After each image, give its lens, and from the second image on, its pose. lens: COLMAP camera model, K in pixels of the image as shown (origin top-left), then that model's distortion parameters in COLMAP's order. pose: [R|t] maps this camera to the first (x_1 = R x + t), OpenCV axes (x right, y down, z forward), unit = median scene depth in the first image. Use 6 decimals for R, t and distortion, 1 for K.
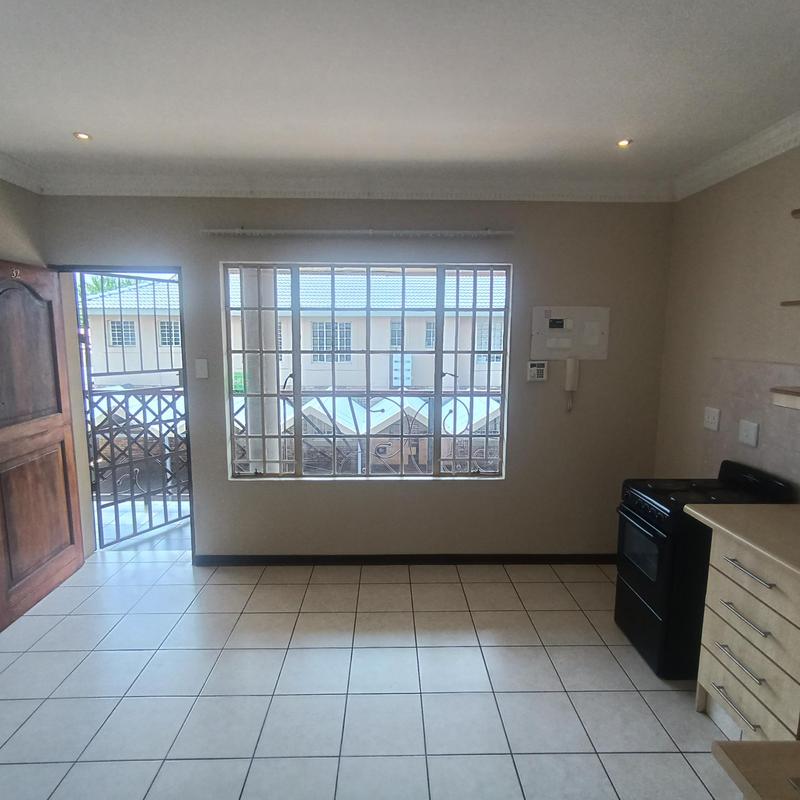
lens RADIAL K [[495.9, 0, 399.1], [0, 495.9, 400.8], [0, 0, 1]] dist [-0.004133, 0.005980]
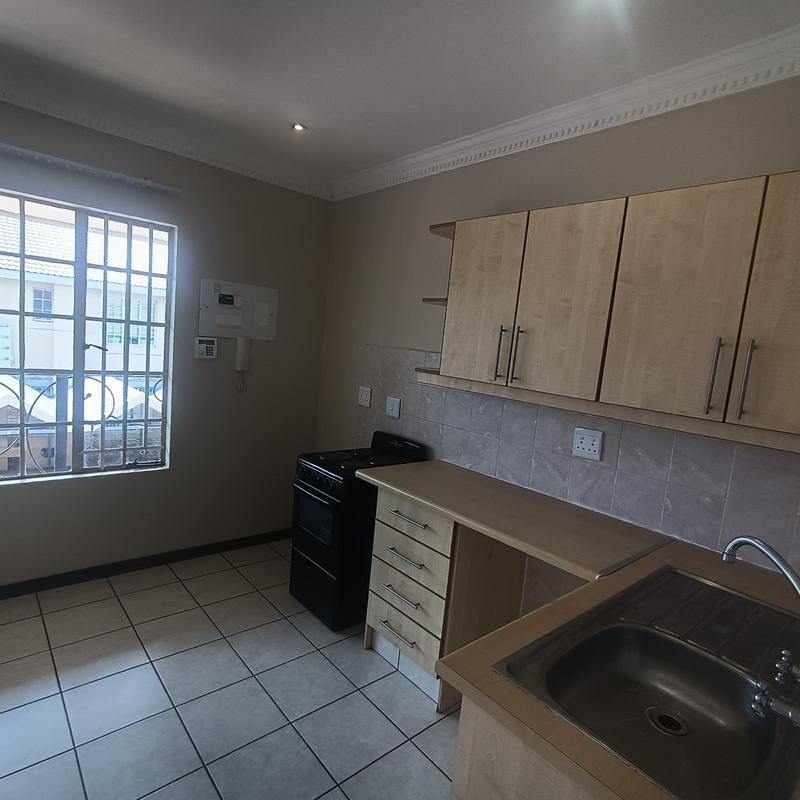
lens RADIAL K [[495.9, 0, 402.9], [0, 495.9, 399.6], [0, 0, 1]] dist [-0.004133, 0.005980]
pose [[0.759774, -0.012490, 0.650068, -0.051084], [0.000036, 0.999816, 0.019168, 0.020243], [-0.650188, -0.014540, 0.759634, 0.060495]]
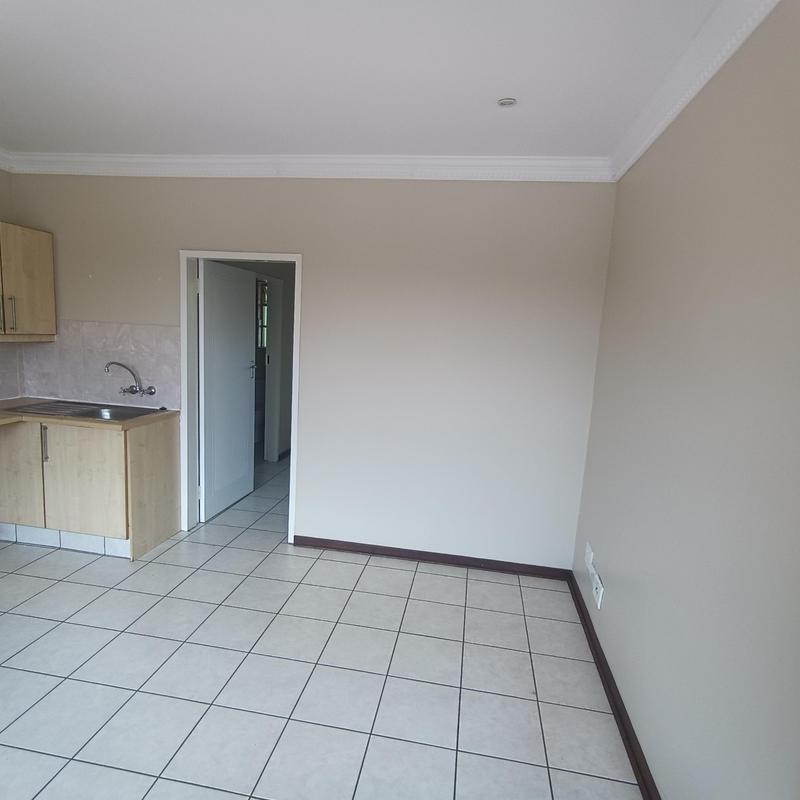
lens RADIAL K [[495.9, 0, 401.7], [0, 495.9, 399.4], [0, 0, 1]] dist [-0.004133, 0.005980]
pose [[-0.982050, -0.085427, 0.168167, -0.528413], [-0.038183, 0.963138, 0.266284, -0.132792], [-0.184716, 0.255083, -0.949112, 1.142257]]
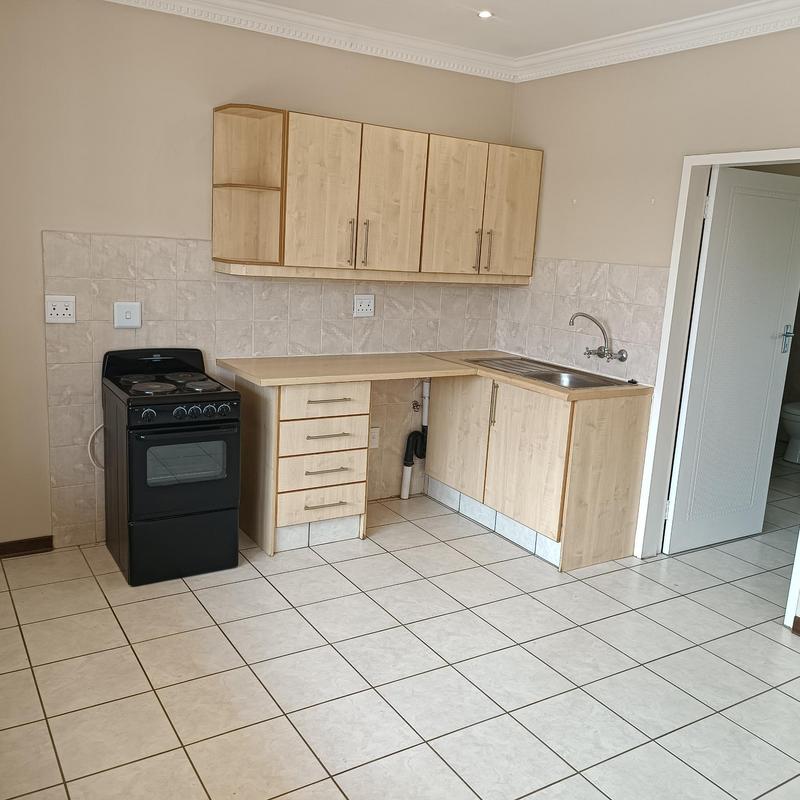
lens RADIAL K [[780.9, 0, 401.4], [0, 780.9, 396.1], [0, 0, 1]] dist [0.021309, 0.000000]
pose [[-0.516614, -0.205659, 0.831152, -0.690893], [0.053025, 0.961177, 0.270790, -0.135659], [-0.854575, 0.183966, -0.485653, 1.126442]]
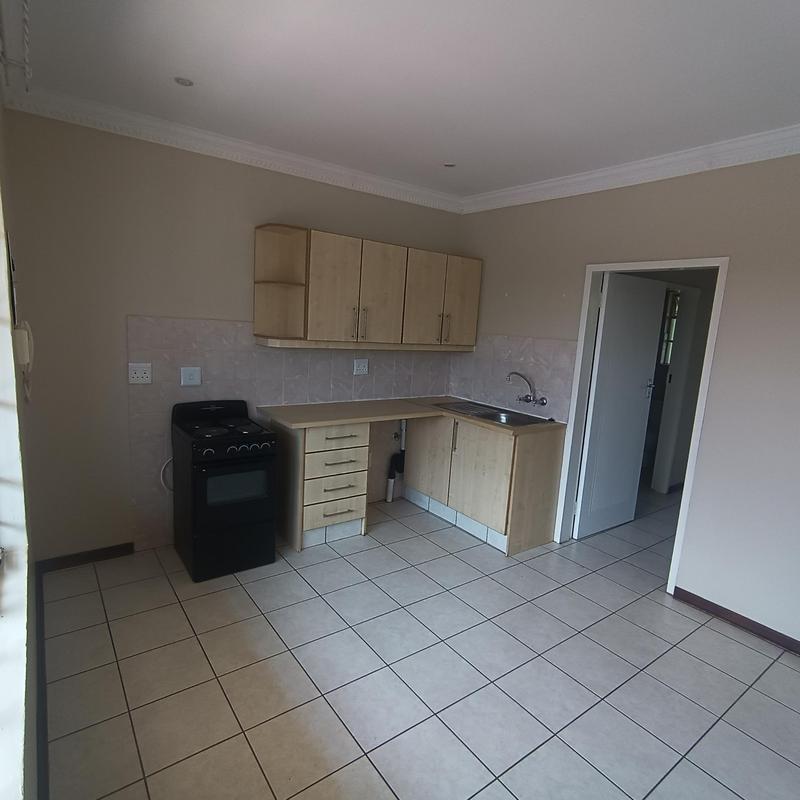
lens RADIAL K [[495.9, 0, 398.0], [0, 495.9, 400.0], [0, 0, 1]] dist [-0.004133, 0.005980]
pose [[-0.578853, -0.174874, 0.796460, -0.517936], [0.044361, 0.968534, 0.244896, -0.138230], [-0.814224, 0.177091, -0.552881, 1.105791]]
